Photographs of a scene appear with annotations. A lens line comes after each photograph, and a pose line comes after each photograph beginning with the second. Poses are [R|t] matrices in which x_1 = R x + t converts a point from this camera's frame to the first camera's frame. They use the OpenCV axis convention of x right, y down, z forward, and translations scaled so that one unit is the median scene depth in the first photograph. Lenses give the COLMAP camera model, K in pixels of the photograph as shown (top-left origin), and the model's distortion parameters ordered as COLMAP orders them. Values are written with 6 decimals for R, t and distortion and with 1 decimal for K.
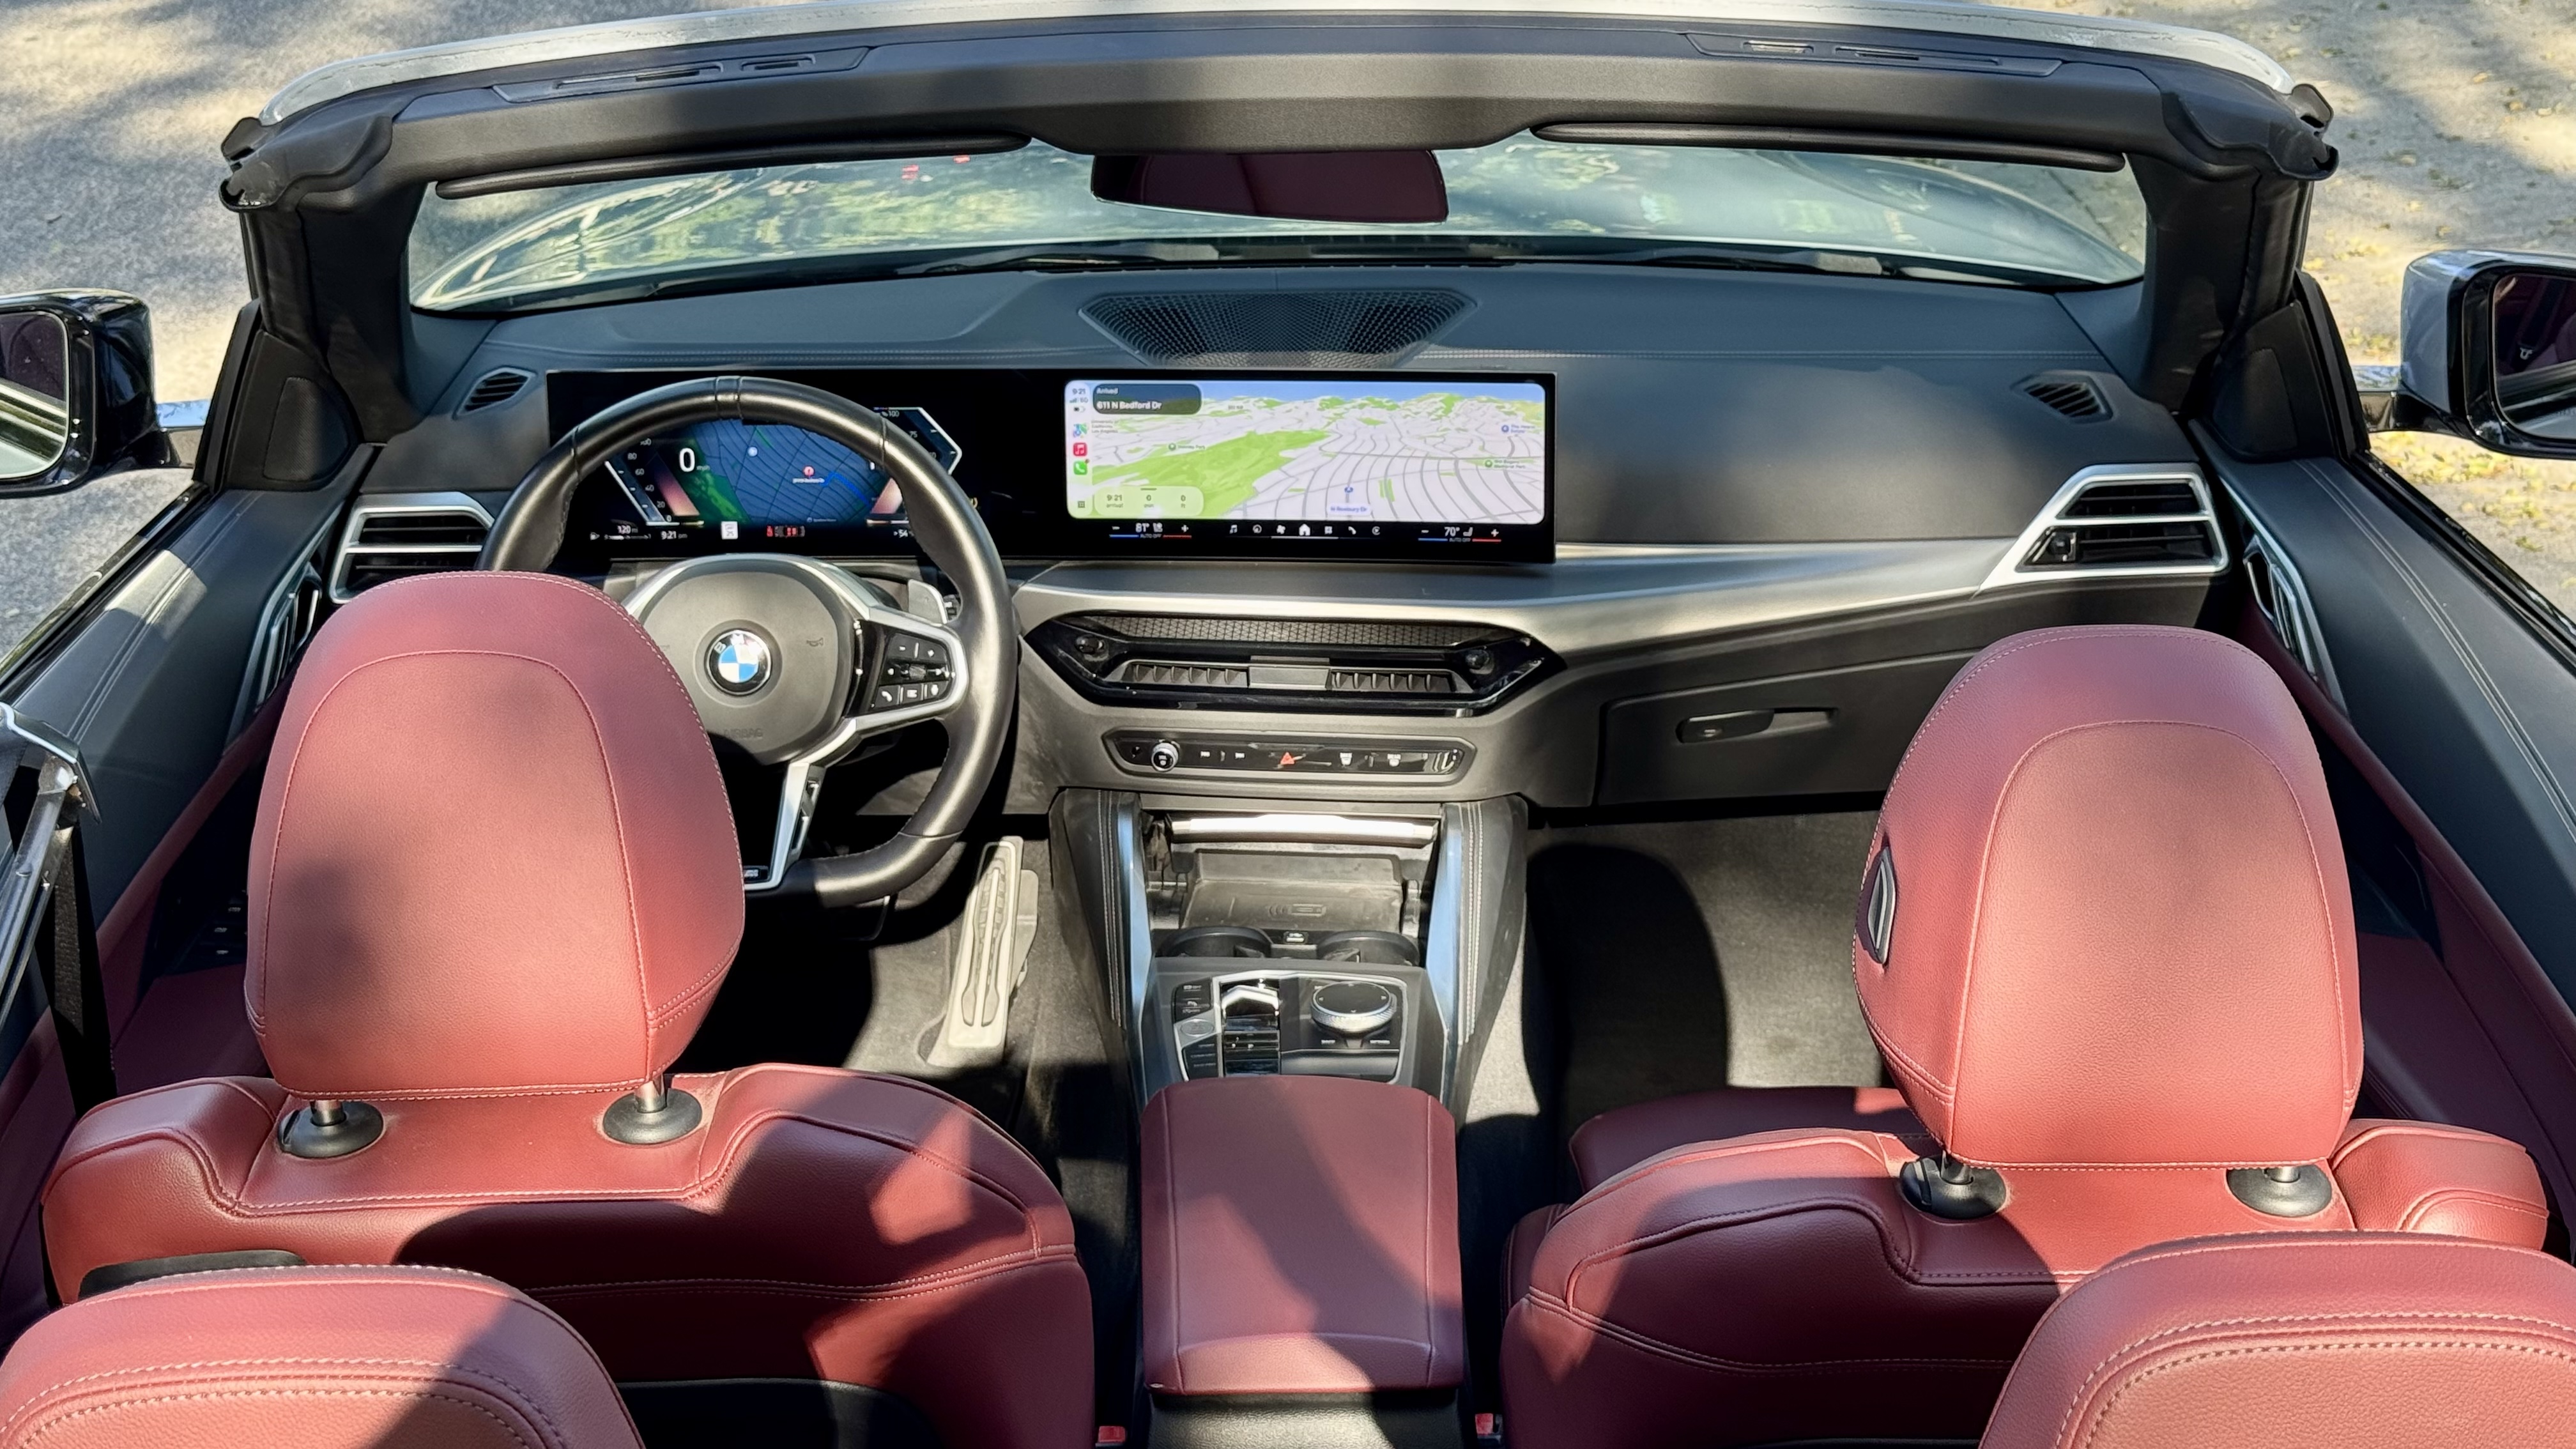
lens RADIAL K [[3909.4, 0, 1288.0], [0, 3909.4, 724.5], [0, 0, 1]] dist [0.147848, 0.047584]
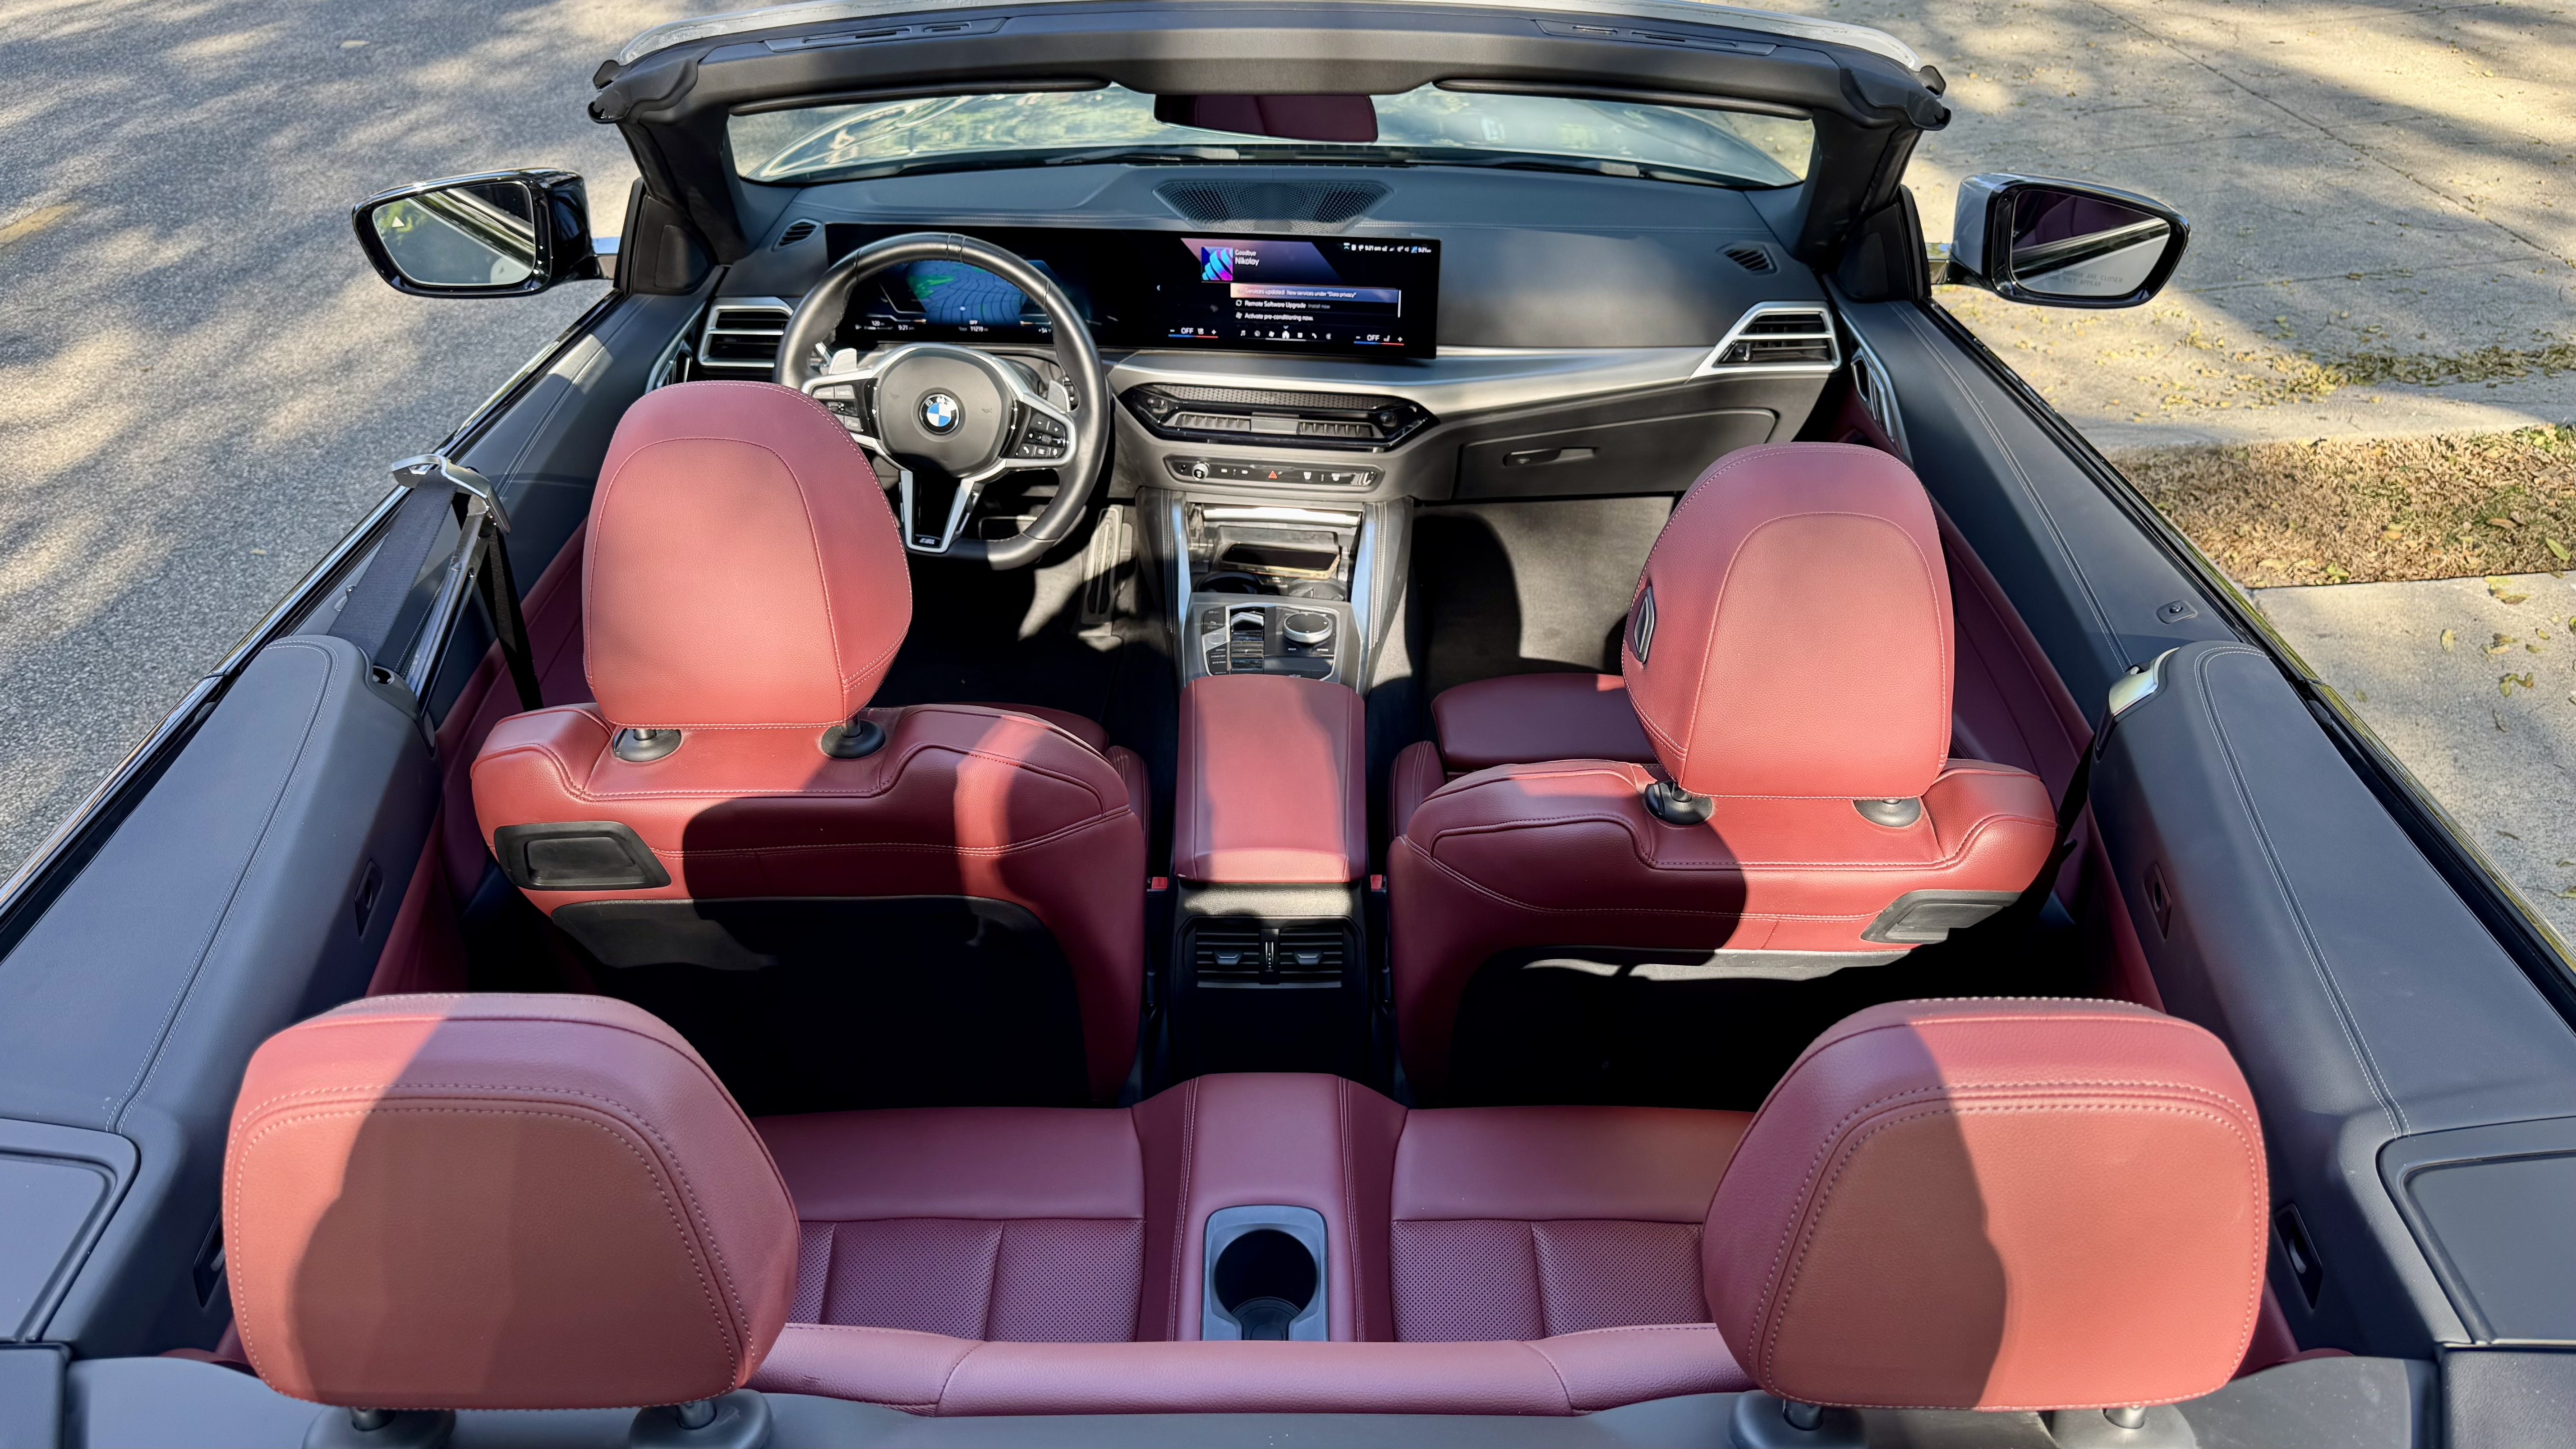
lens RADIAL K [[1820.8, 0, 1288.0], [0, 1820.8, 724.5], [0, 0, 1]] dist [0.182153, -0.441963]
pose [[0.999778, 0.021053, 0.000119, 0.008666], [-0.020688, 0.981364, 0.191044, -0.036317], [0.003905, -0.191004, 0.981582, 0.205772]]
